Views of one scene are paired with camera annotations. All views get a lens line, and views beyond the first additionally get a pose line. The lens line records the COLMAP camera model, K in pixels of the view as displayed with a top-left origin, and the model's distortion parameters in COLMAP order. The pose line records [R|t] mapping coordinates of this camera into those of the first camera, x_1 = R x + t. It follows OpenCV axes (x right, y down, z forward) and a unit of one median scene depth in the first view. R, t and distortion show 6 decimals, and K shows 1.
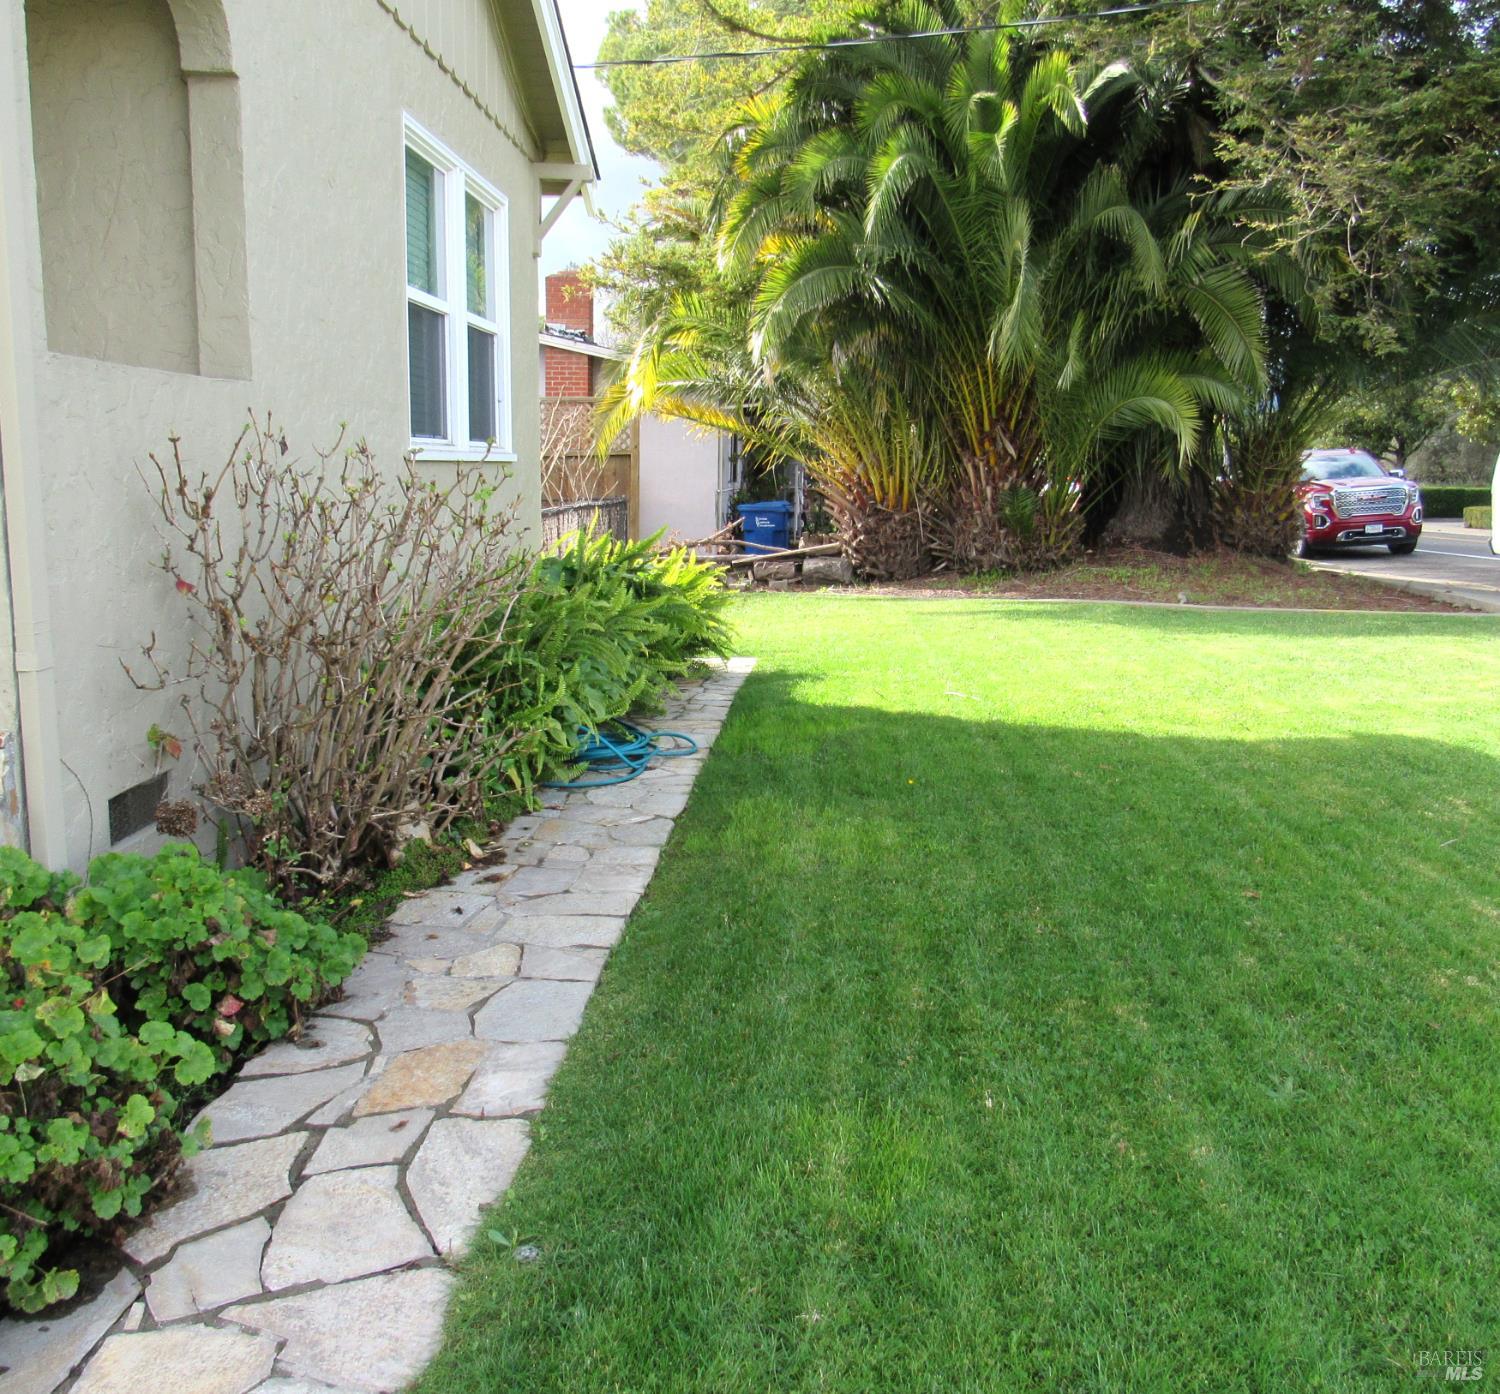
lens RADIAL K [[1405.6, 0, 774.9], [0, 1405.6, 702.5], [0, 0, 1]] dist [-0.032275, 0.000000]
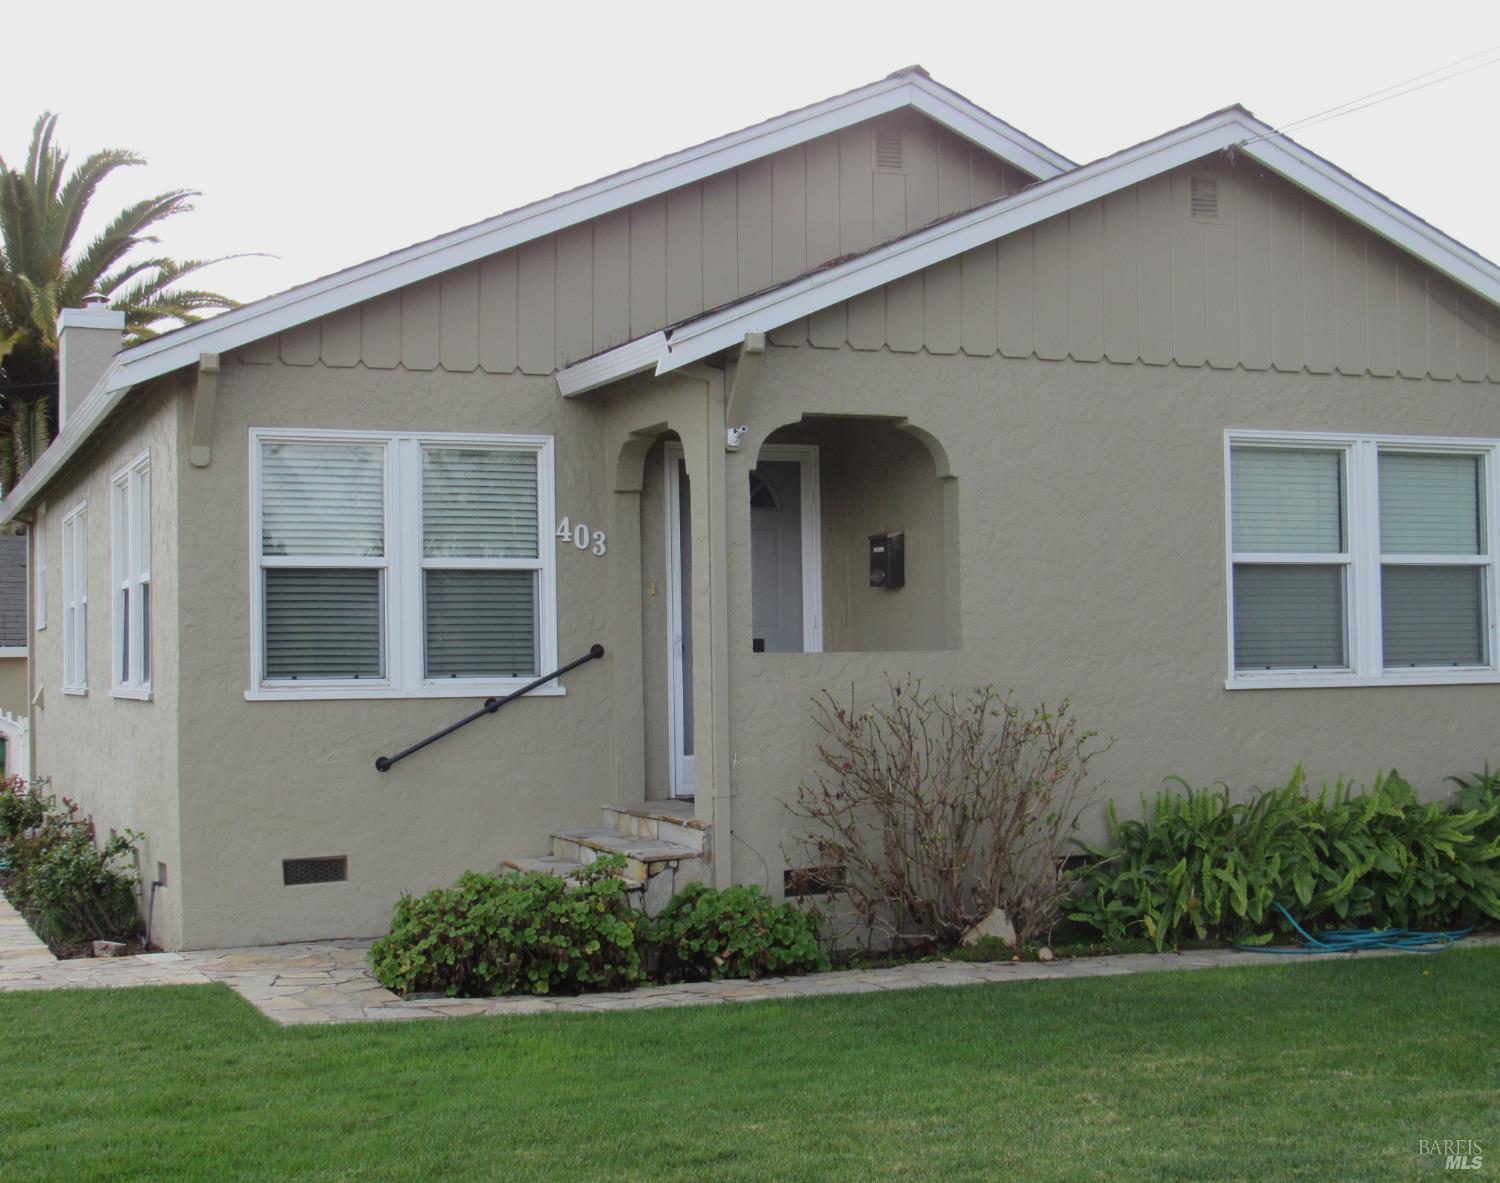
lens RADIAL K [[2147.8, 0, 729.8], [0, 2147.8, 579.8], [0, 0, 1]] dist [-0.052292, 0.000000]
pose [[0.410598, -0.054205, -0.910204, 0.585123], [-0.131777, 0.984224, -0.118058, 0.008419], [0.902244, 0.168418, 0.396978, -0.087980]]
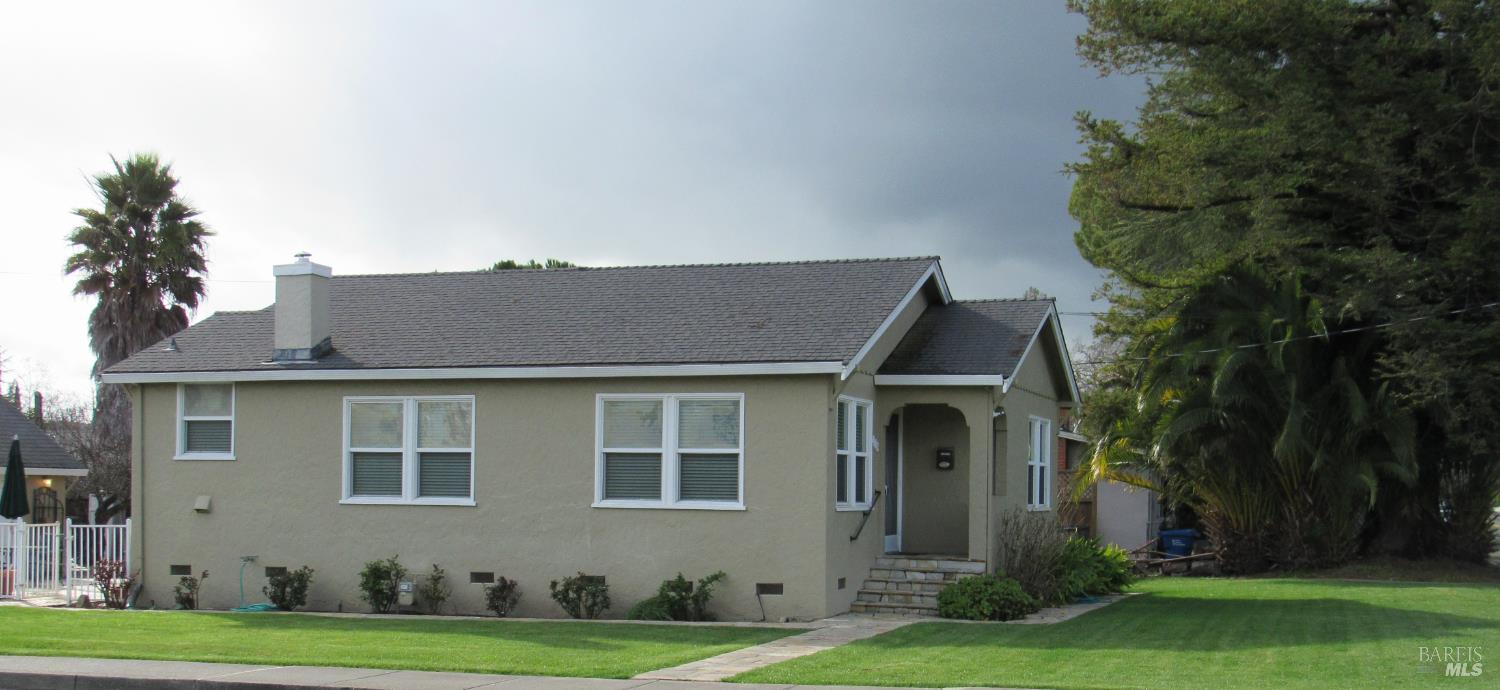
lens RADIAL K [[1741.6, 0, 771.4], [0, 1741.6, 472.1], [0, 0, 1]] dist [-0.032242, 0.000000]
pose [[0.960426, -0.001896, -0.278530, 0.142210], [-0.047736, 0.984061, -0.171302, 0.215796], [0.274416, 0.177819, 0.945027, -1.410254]]
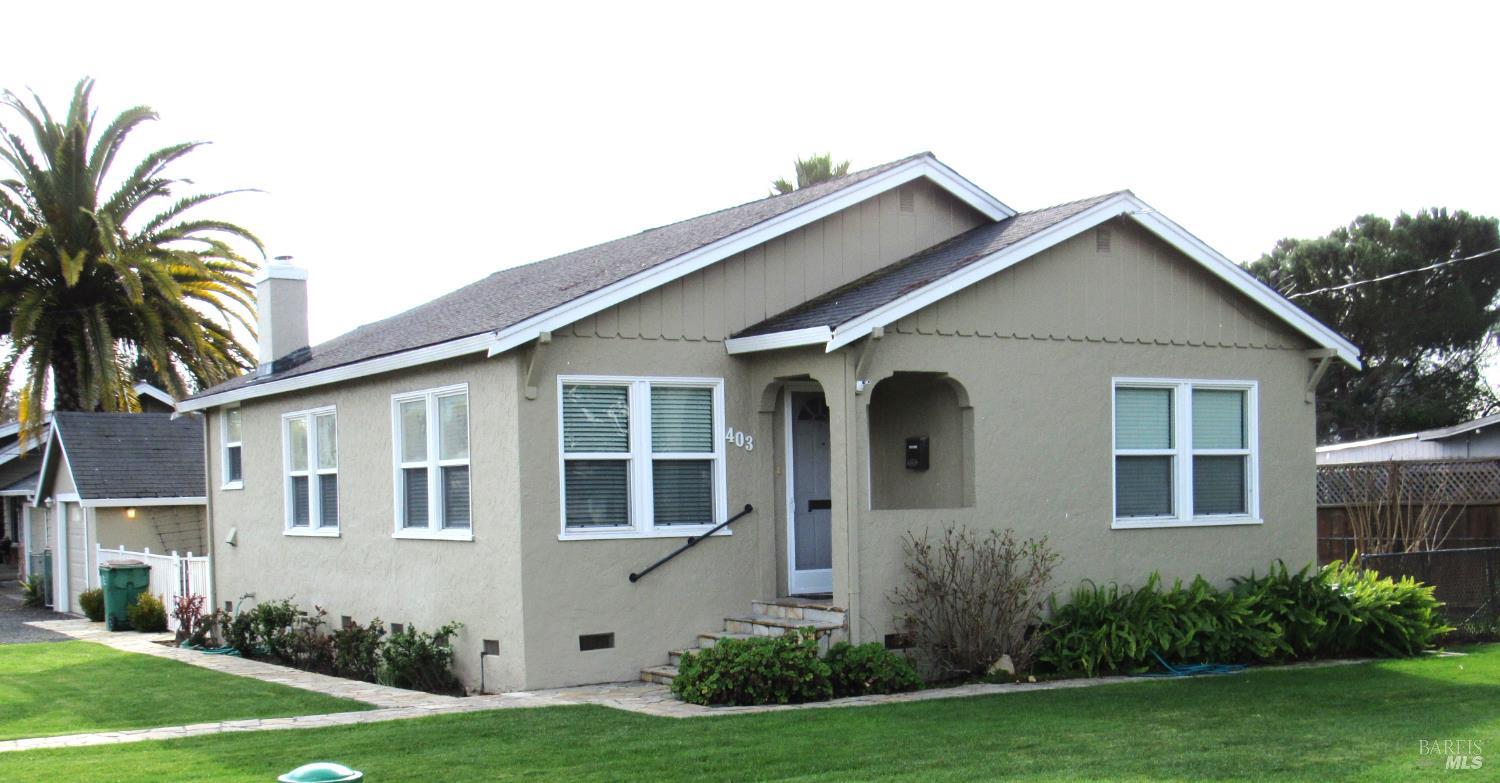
lens RADIAL K [[1819.6, 0, 764.4], [0, 1819.6, 552.9], [0, 0, 1]] dist [-0.041840, 0.000000]
pose [[0.558438, 0.004629, -0.829533, 0.791738], [-0.112086, 0.991235, -0.069924, 0.055289], [0.821939, 0.132027, 0.554063, -0.451691]]
